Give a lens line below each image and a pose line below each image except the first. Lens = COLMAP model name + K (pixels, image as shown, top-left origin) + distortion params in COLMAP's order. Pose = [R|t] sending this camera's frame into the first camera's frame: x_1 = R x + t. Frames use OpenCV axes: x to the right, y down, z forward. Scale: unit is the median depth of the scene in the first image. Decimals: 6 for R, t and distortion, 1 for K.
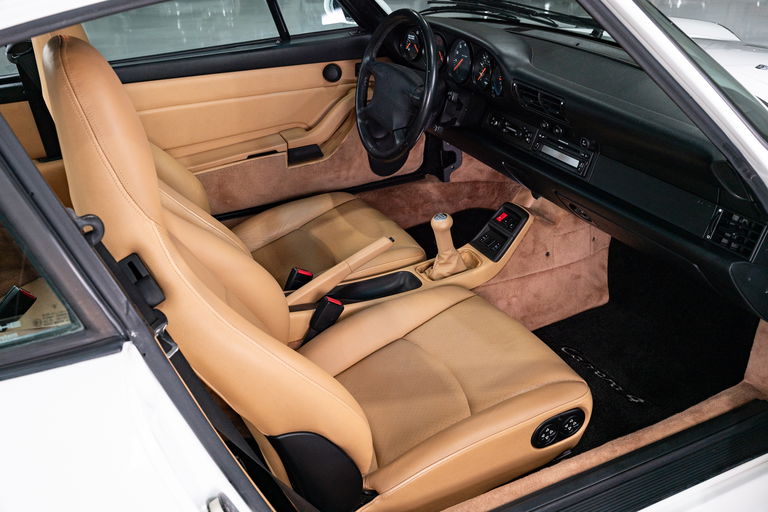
lens RADIAL K [[756.5, 0, 382.9], [0, 756.5, 255.0], [0, 0, 1]] dist [0.000045, 0.000000]
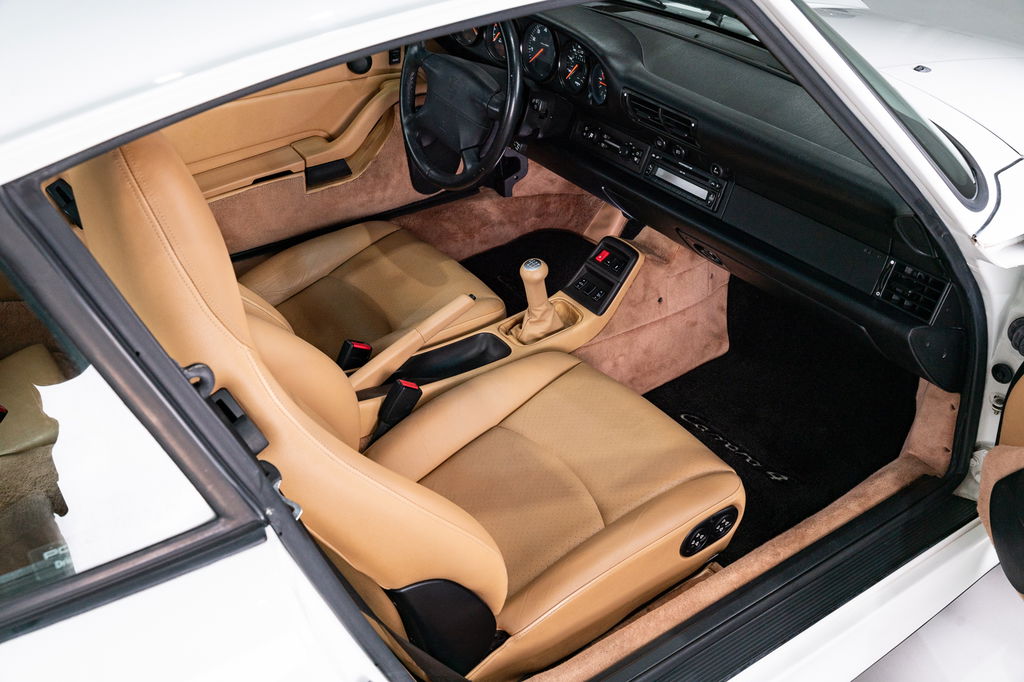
lens RADIAL K [[1008.7, 0, 512.7], [0, 1008.7, 342.7], [0, 0, 1]] dist [0.000045, 0.000000]
pose [[0.986434, -0.059346, 0.153054, -0.111838], [0.043456, 0.993506, 0.105151, -0.083104], [-0.158301, -0.097074, 0.982608, -0.028078]]
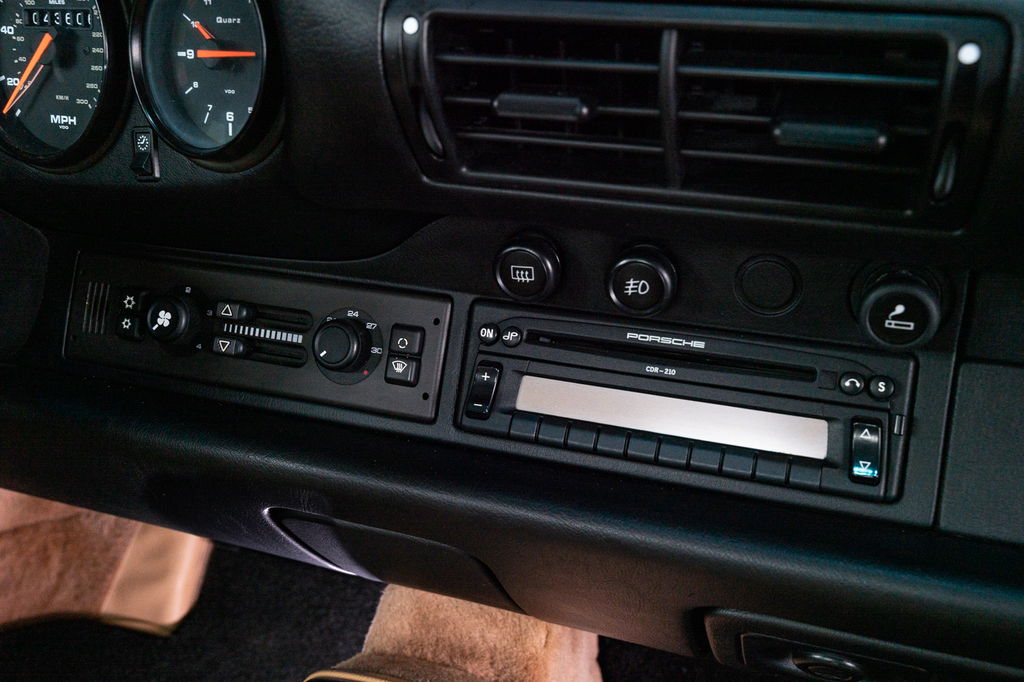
lens RADIAL K [[1008.7, 0, 511.2], [0, 1008.7, 343.2], [0, 0, 1]] dist [0.000045, 0.000000]
pose [[0.721706, -0.195687, 0.663964, 0.044563], [0.280260, 0.959677, -0.021793, -0.152177], [-0.632926, 0.201811, 0.747447, 0.828851]]
